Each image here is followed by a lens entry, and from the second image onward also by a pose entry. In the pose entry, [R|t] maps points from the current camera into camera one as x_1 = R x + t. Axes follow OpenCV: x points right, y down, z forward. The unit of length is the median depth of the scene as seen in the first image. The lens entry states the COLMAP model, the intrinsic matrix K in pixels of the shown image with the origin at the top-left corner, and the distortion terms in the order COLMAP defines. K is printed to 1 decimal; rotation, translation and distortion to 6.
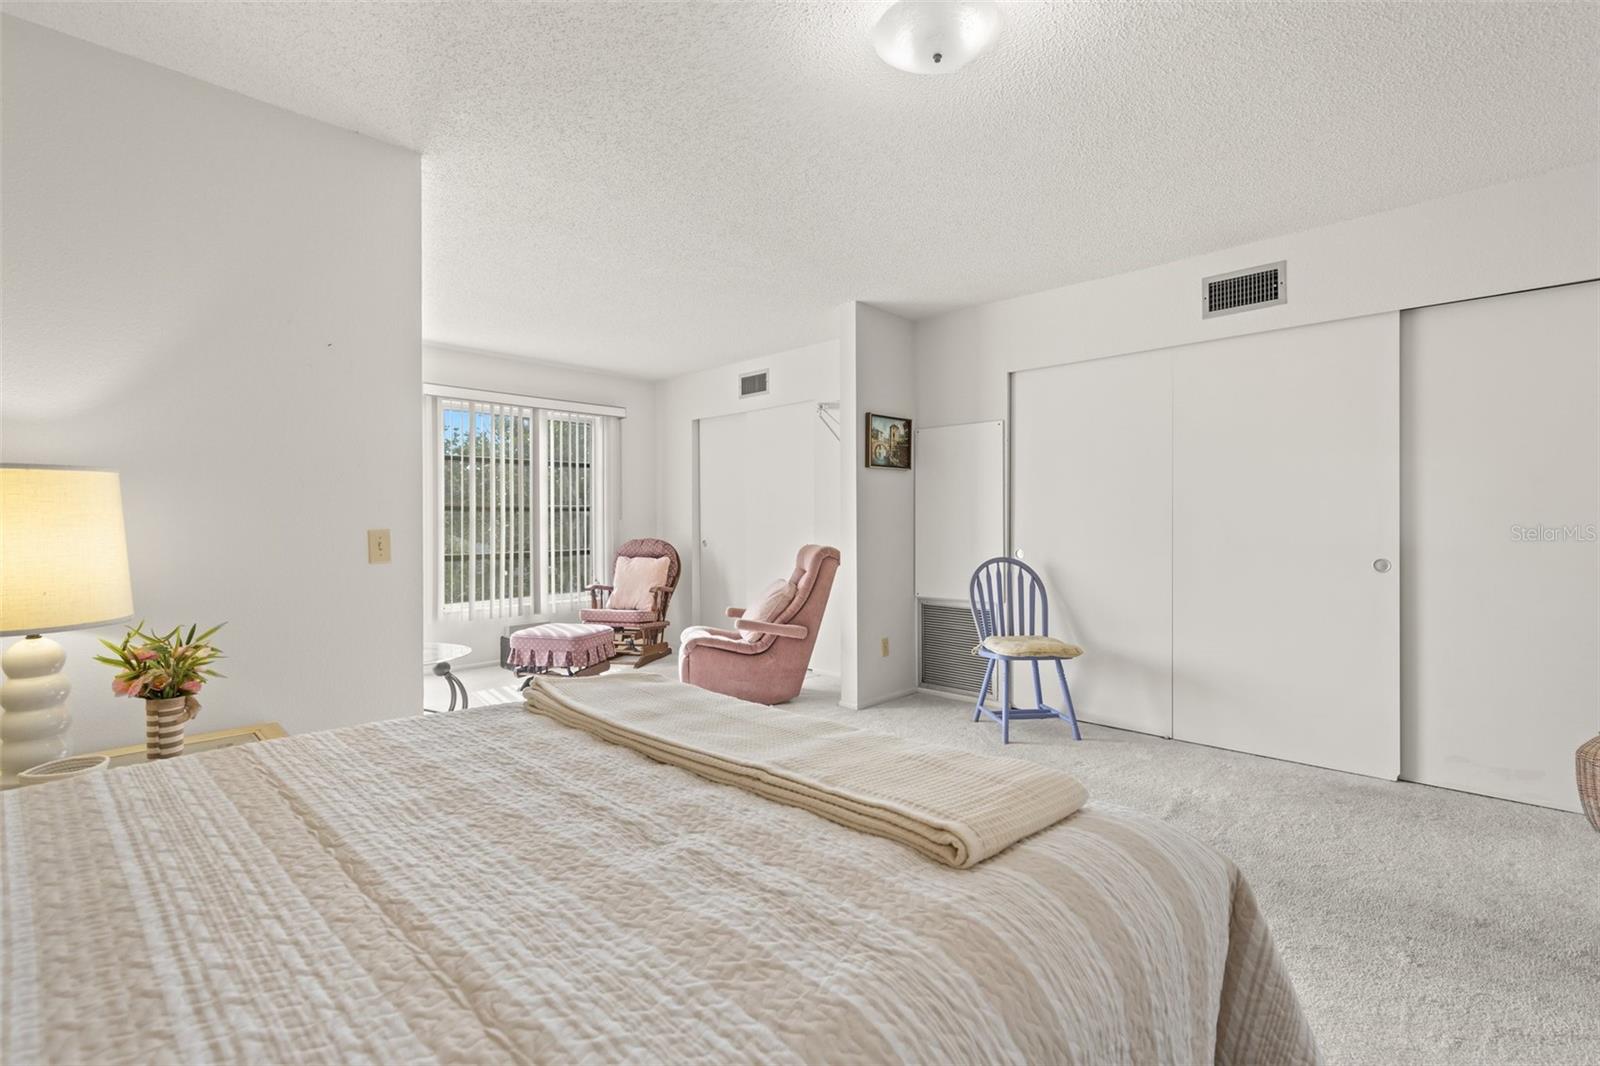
lens RADIAL K [[724.0, 0, 798.3], [0, 724.0, 527.3], [0, 0, 1]] dist [0.009716, -0.000995]
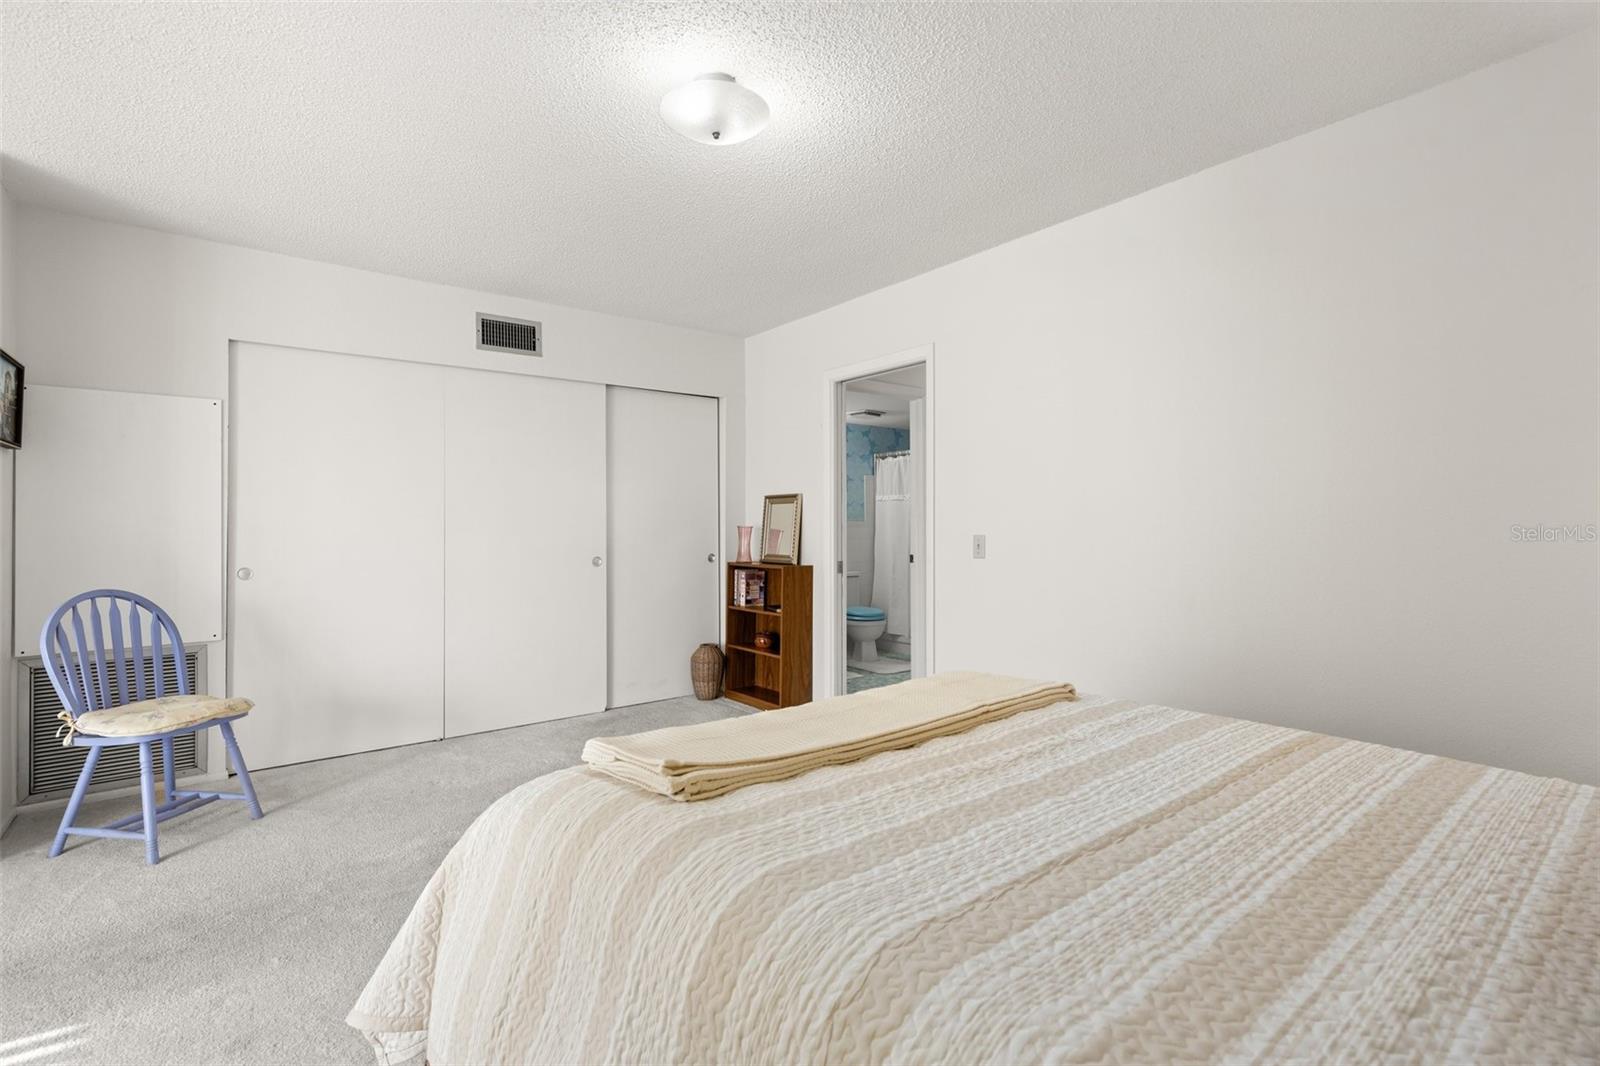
lens RADIAL K [[724.0, 0, 798.3], [0, 724.0, 527.3], [0, 0, 1]] dist [0.009716, -0.000995]
pose [[0.098766, 0.000739, 0.995110, -0.517299], [0.028745, 0.999580, -0.003595, 0.002744], [-0.994695, 0.028960, 0.098704, 0.438682]]
